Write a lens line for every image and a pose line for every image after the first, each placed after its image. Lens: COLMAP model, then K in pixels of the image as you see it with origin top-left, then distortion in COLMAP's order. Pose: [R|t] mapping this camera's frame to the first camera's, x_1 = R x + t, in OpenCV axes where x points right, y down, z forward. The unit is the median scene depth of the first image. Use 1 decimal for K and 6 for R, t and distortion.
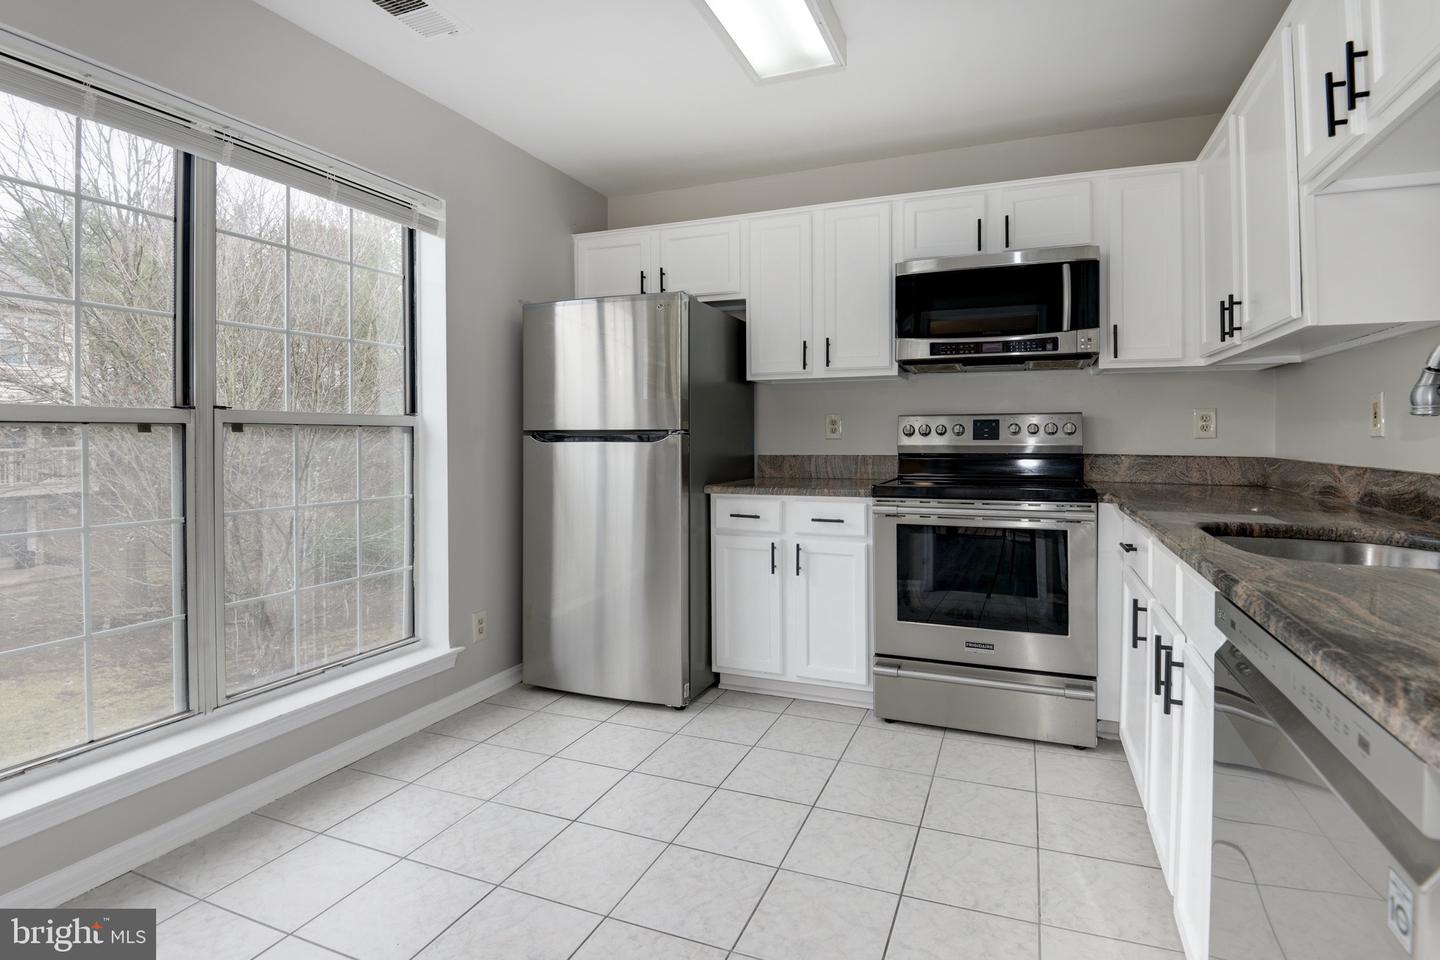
lens RADIAL K [[676.6, 0, 752.5], [0, 676.6, 438.9], [0, 0, 1]] dist [0.003168, -0.014010]
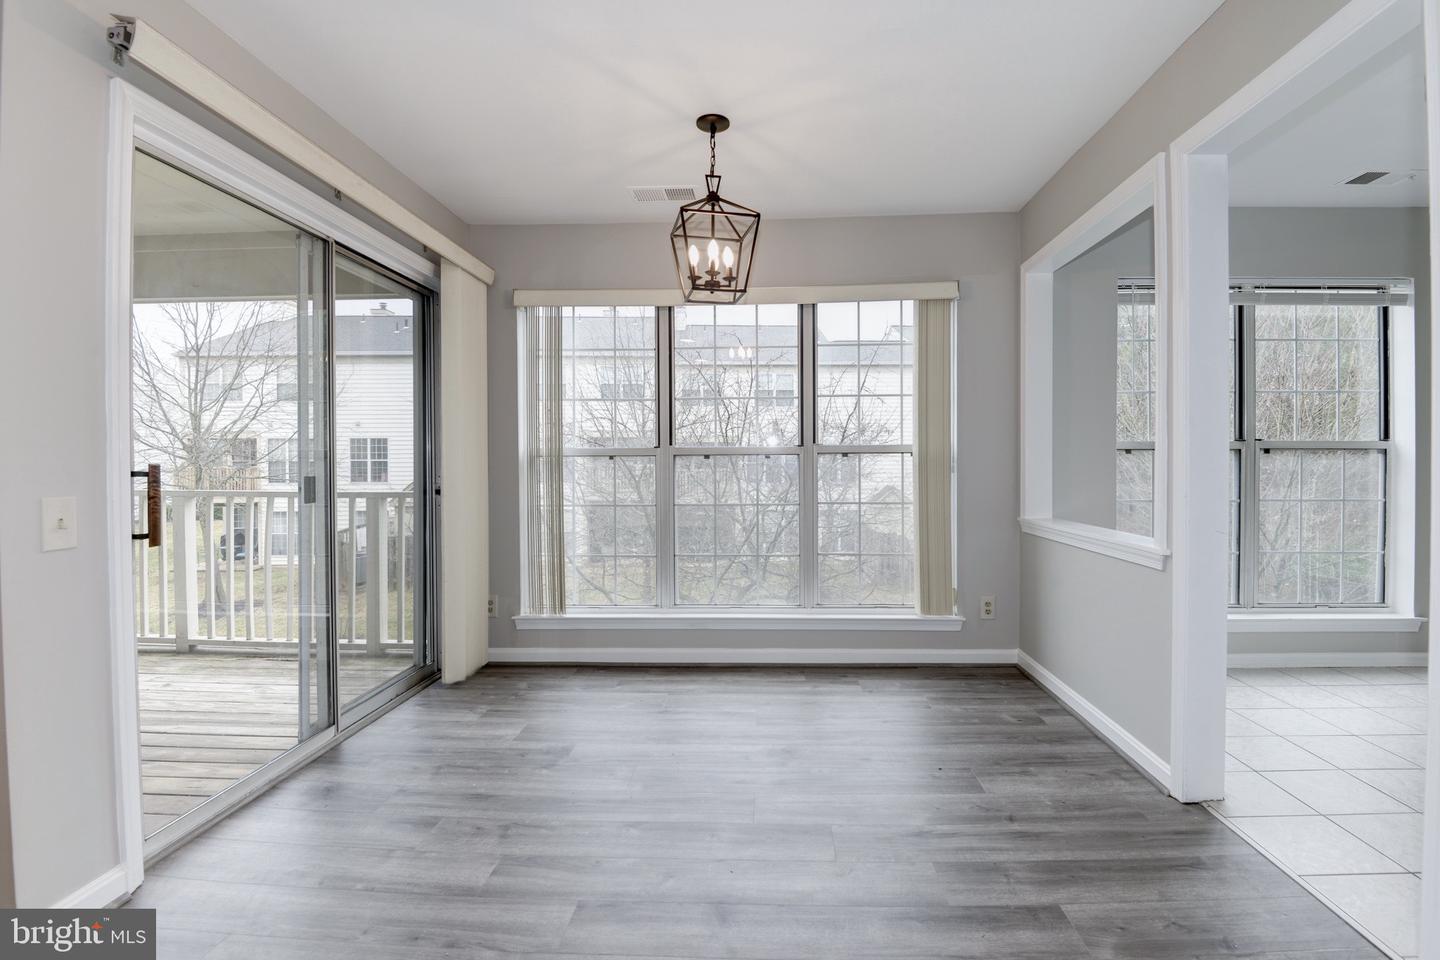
lens RADIAL K [[676.6, 0, 756.7], [0, 676.6, 463.1], [0, 0, 1]] dist [0.003168, -0.014010]
pose [[0.340398, 0.002763, -0.940277, 0.338016], [-0.003631, 0.999992, 0.001624, 0.012671], [0.940275, 0.002862, 0.340405, -0.653928]]
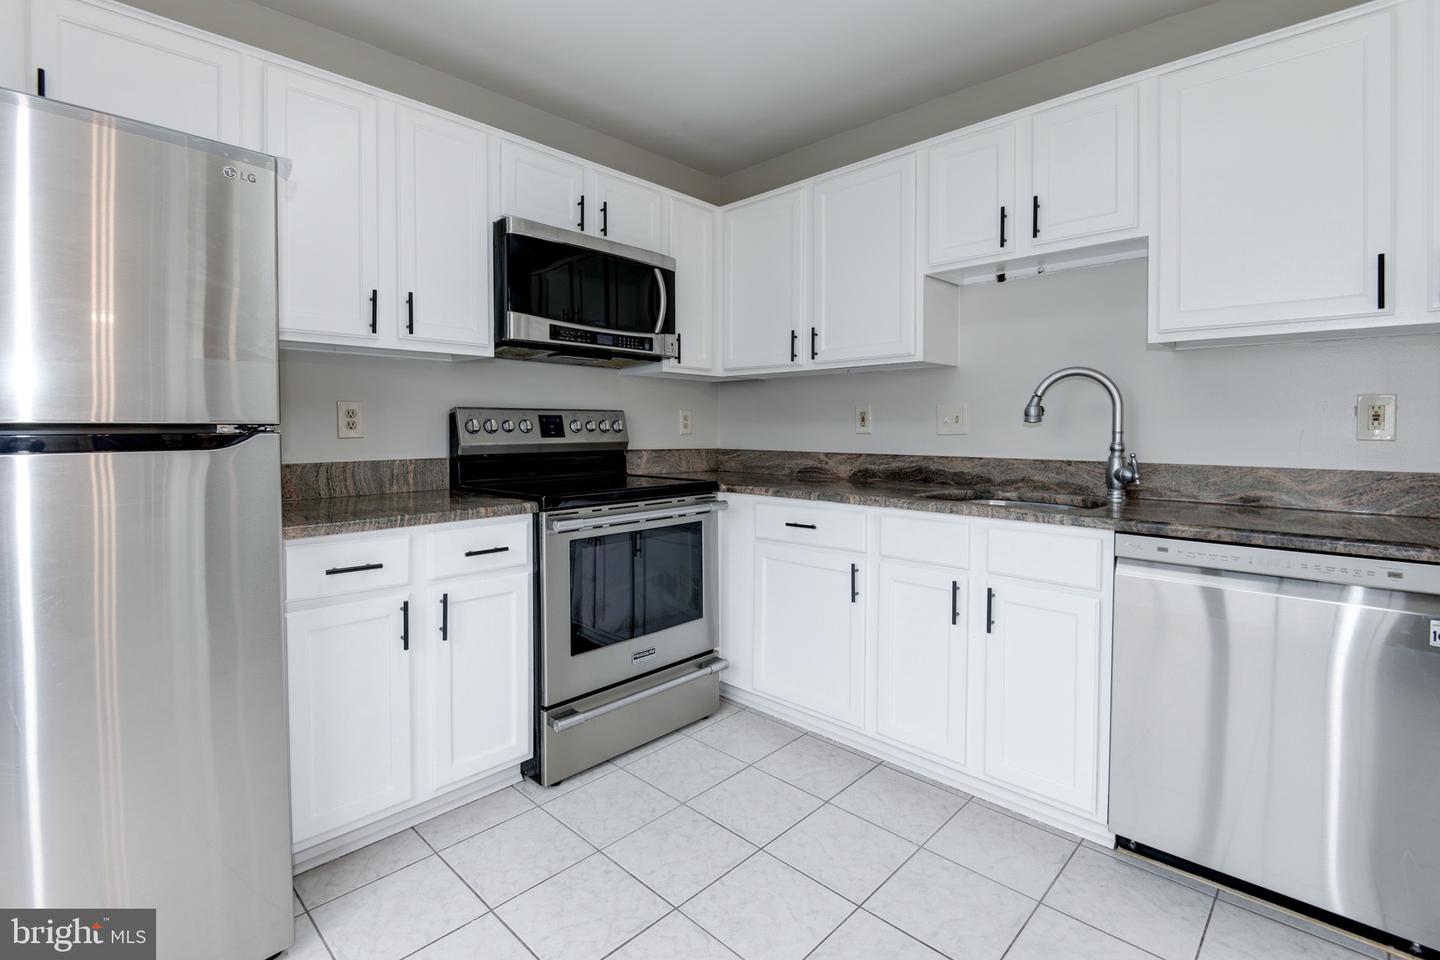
lens RADIAL K [[676.6, 0, 716.2], [0, 676.6, 442.4], [0, 0, 1]] dist [0.003168, -0.014010]
pose [[0.394221, -0.016635, 0.918865, -0.454339], [0.004015, 0.999858, 0.016378, -0.006774], [-0.919007, -0.002767, 0.394232, 0.488751]]
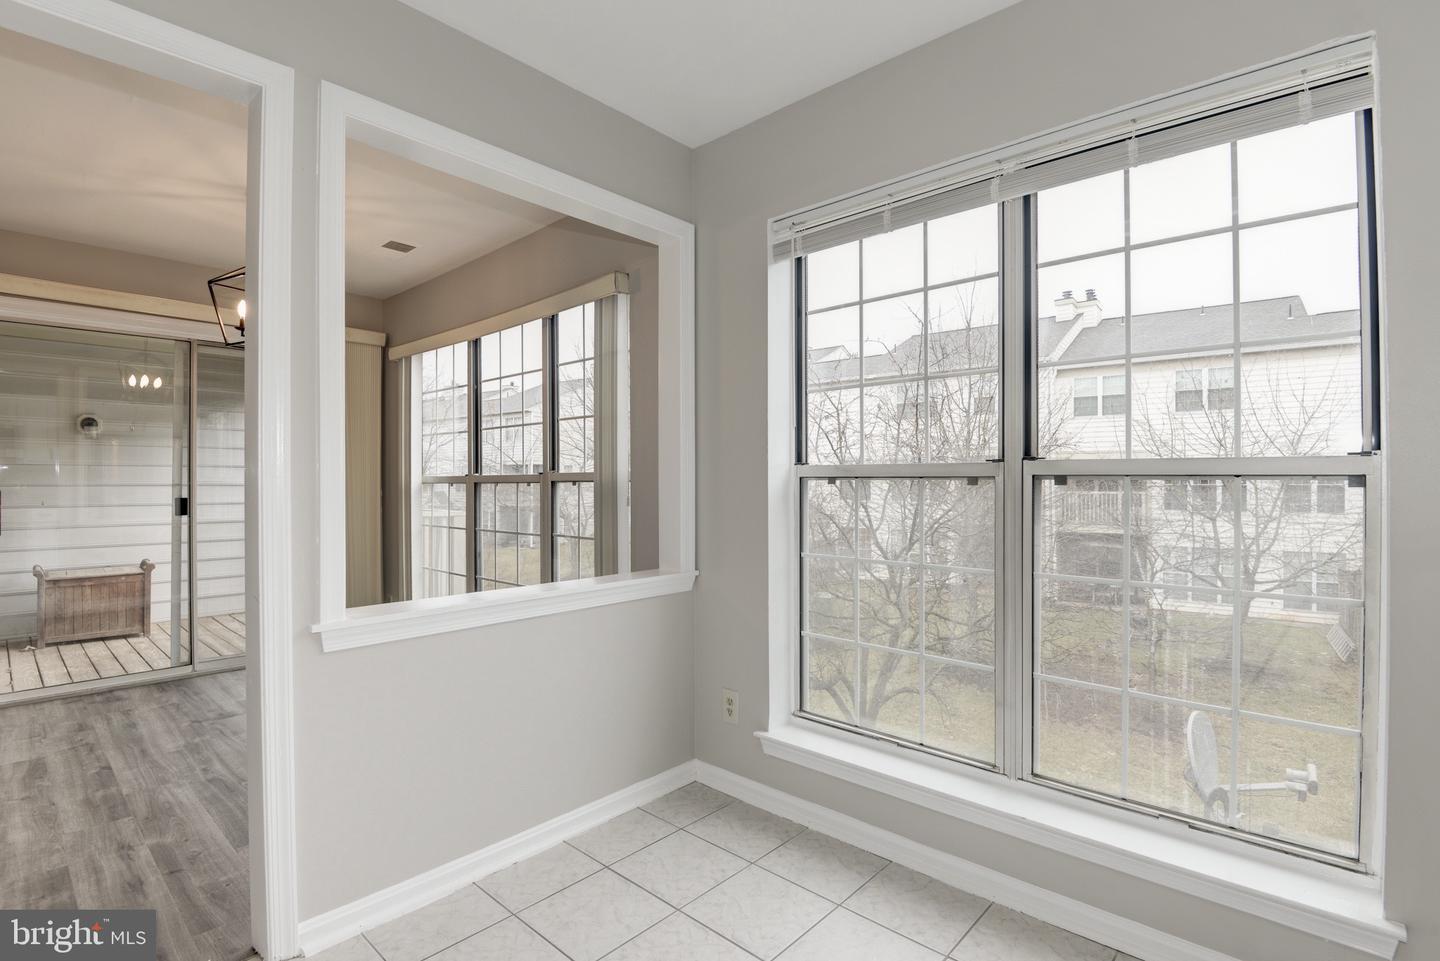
lens RADIAL K [[712.3, 0, 741.9], [0, 712.3, 474.9], [0, 0, 1]] dist [-0.025795, -0.000686]
pose [[-0.357412, -0.004014, -0.933938, 0.198358], [-0.004196, 0.999988, -0.002692, -0.015032], [0.933937, 0.002957, -0.357424, 0.744625]]
